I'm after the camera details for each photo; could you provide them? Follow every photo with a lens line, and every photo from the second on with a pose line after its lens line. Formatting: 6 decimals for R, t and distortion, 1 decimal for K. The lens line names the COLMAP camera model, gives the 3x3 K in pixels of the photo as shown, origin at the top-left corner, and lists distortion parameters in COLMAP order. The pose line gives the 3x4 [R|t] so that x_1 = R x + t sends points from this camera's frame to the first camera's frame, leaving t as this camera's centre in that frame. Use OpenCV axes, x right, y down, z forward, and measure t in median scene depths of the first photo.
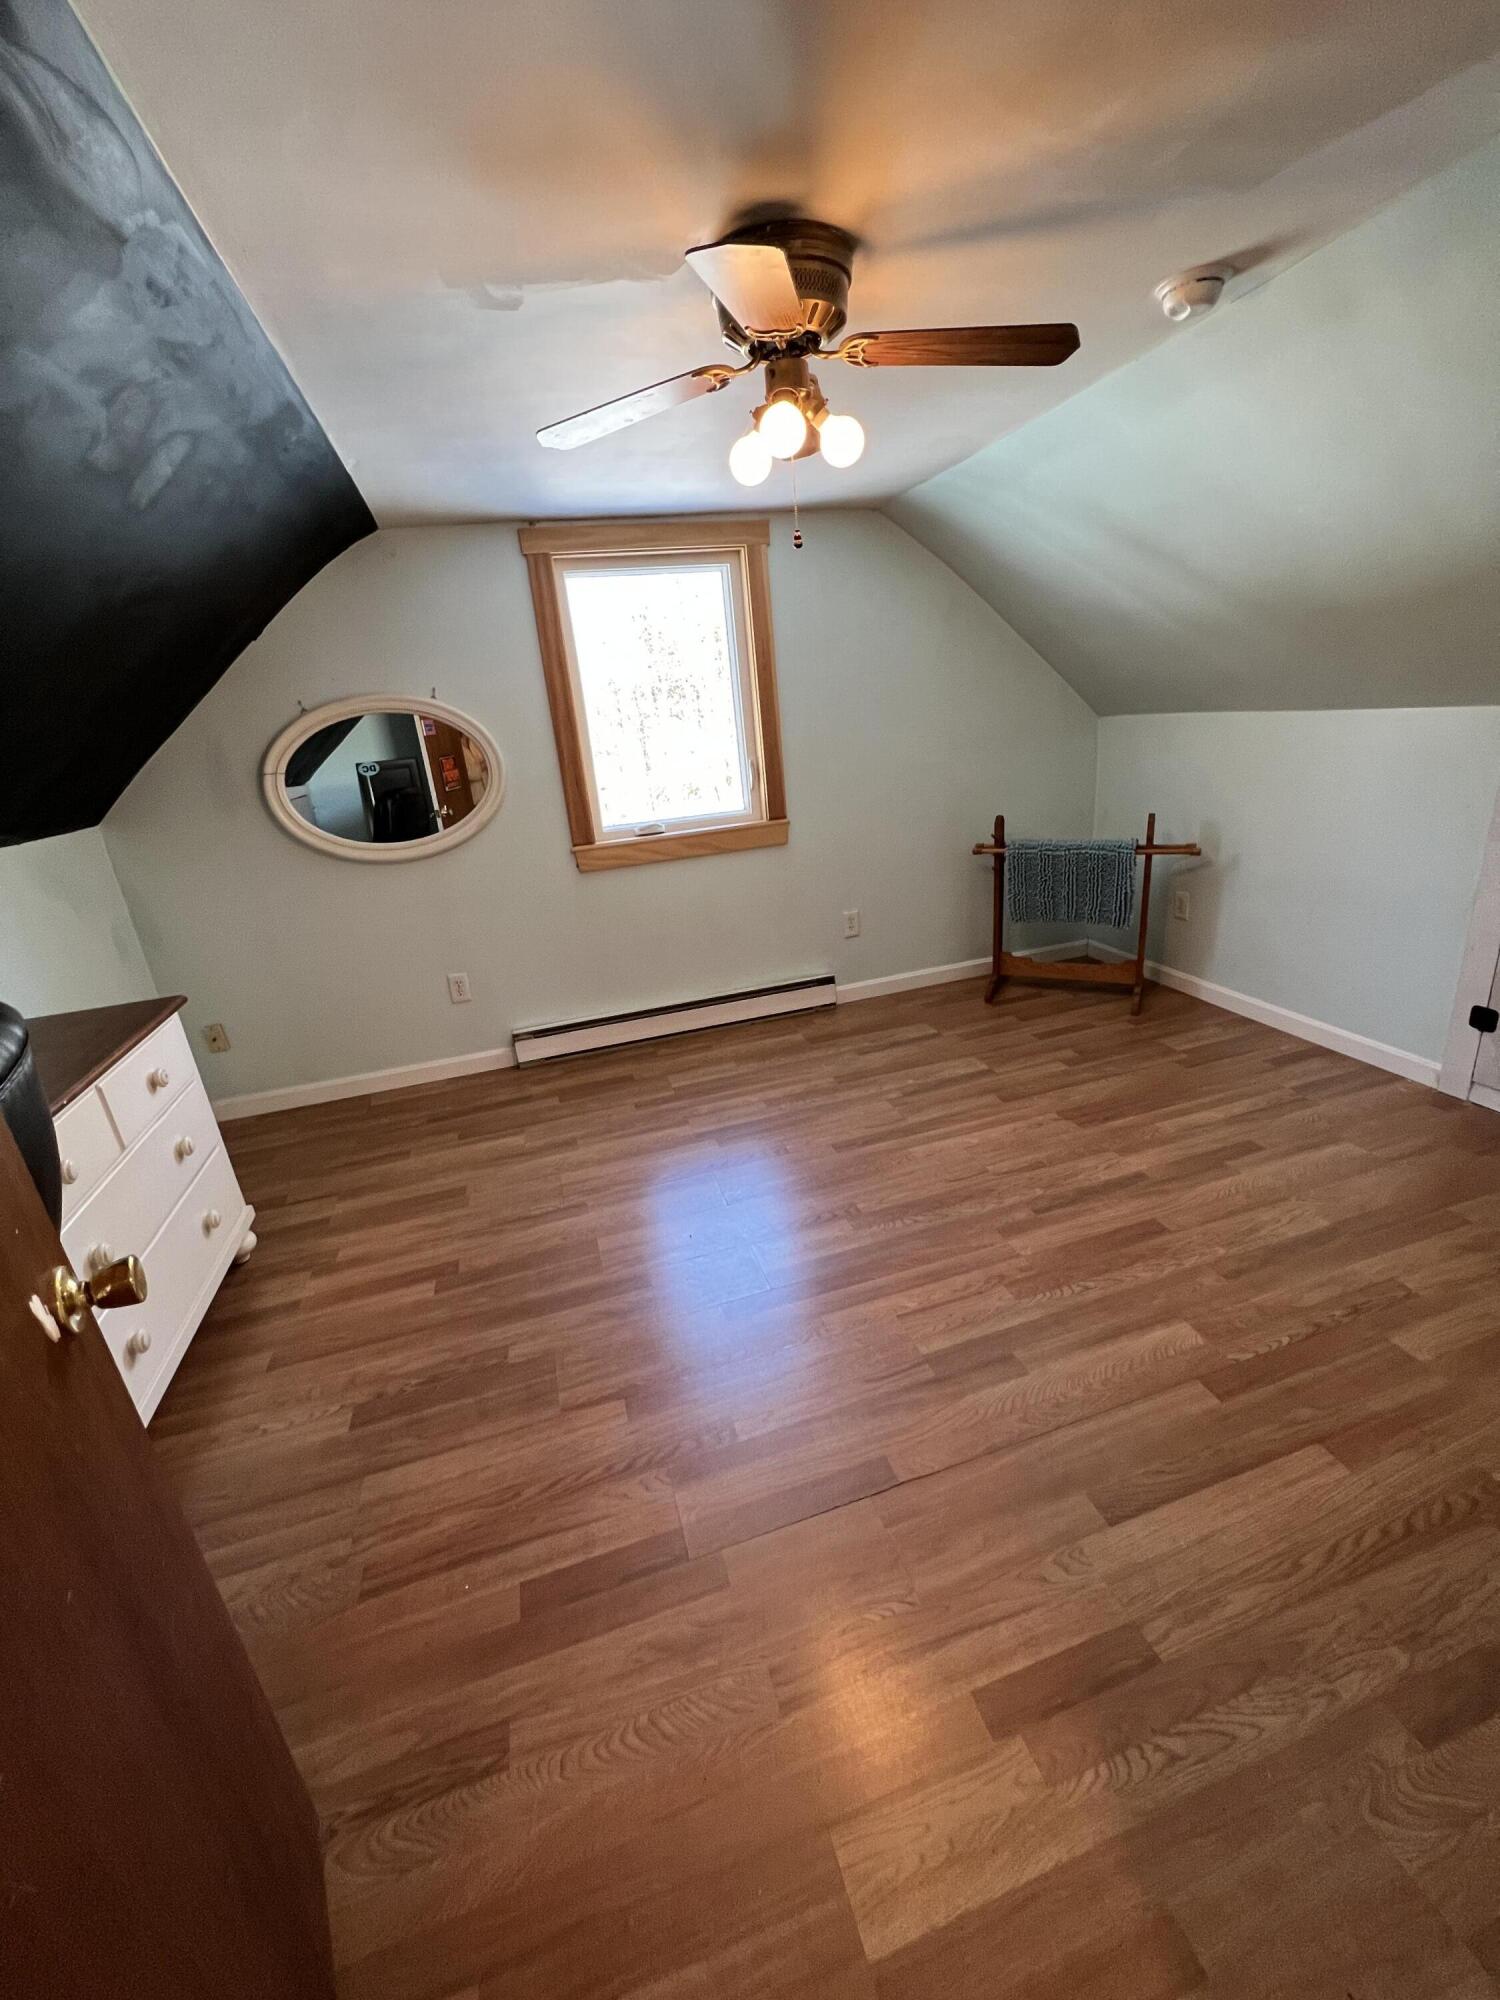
lens RADIAL K [[799.5, 0, 748.2], [0, 799.5, 1002.5], [0, 0, 1]] dist [0.000050, 0.000404]
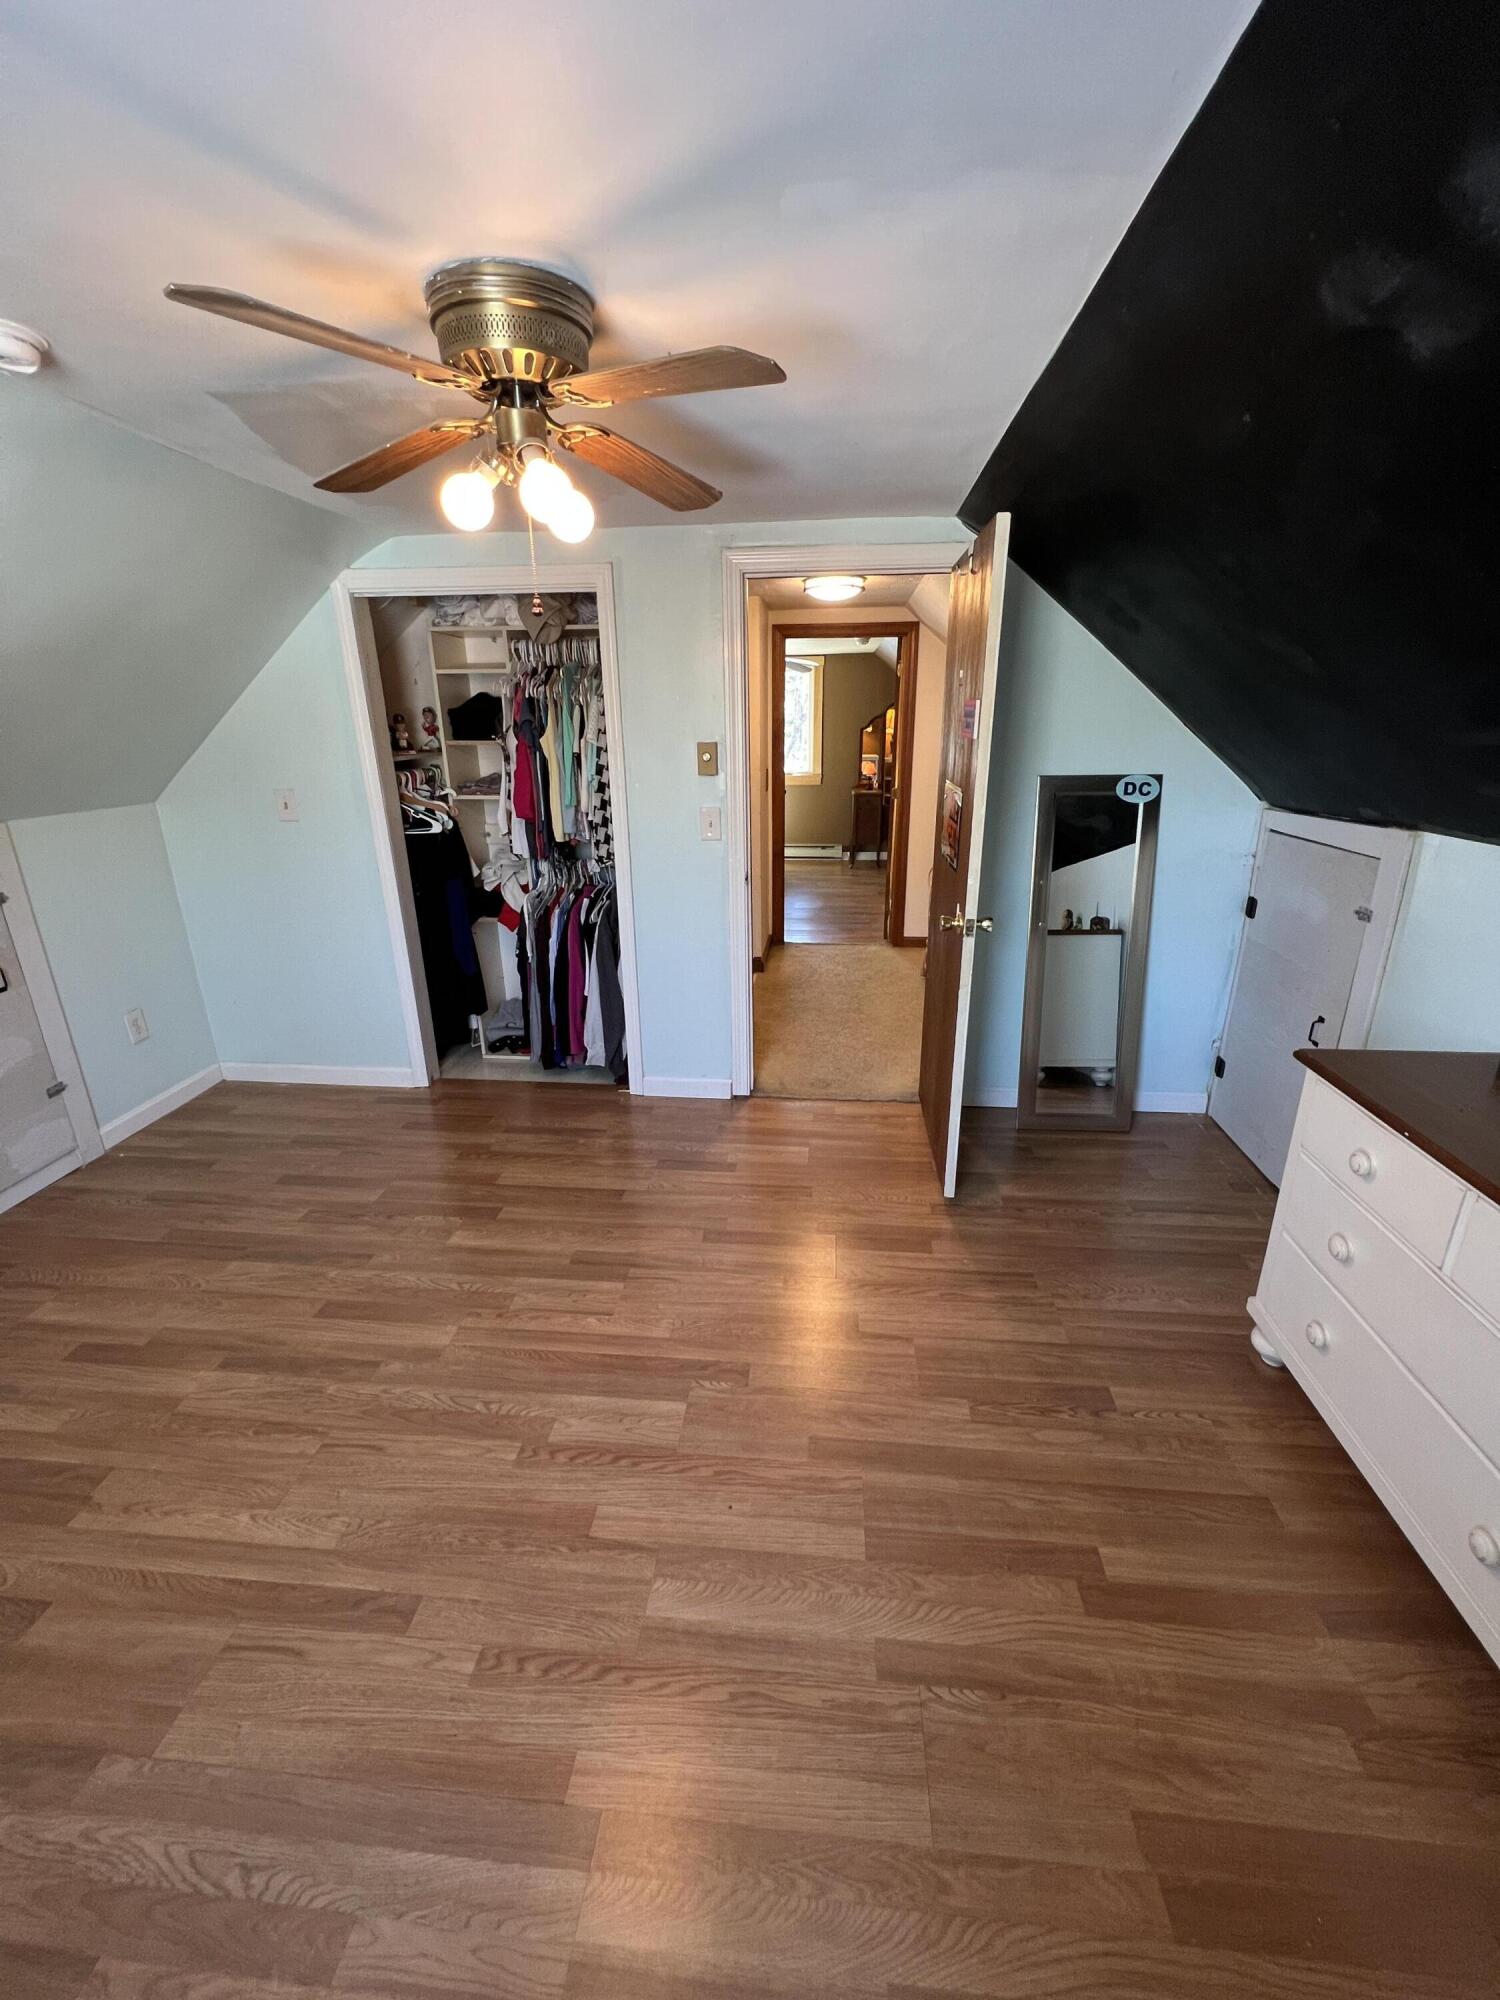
lens RADIAL K [[799.5, 0, 751.2], [0, 799.5, 1001.1], [0, 0, 1]] dist [0.000050, 0.000404]
pose [[-0.923934, -0.031287, 0.381269, -0.367095], [0.211741, 0.788235, 0.577798, -0.505648], [-0.318608, 0.614578, -0.721653, 1.325988]]
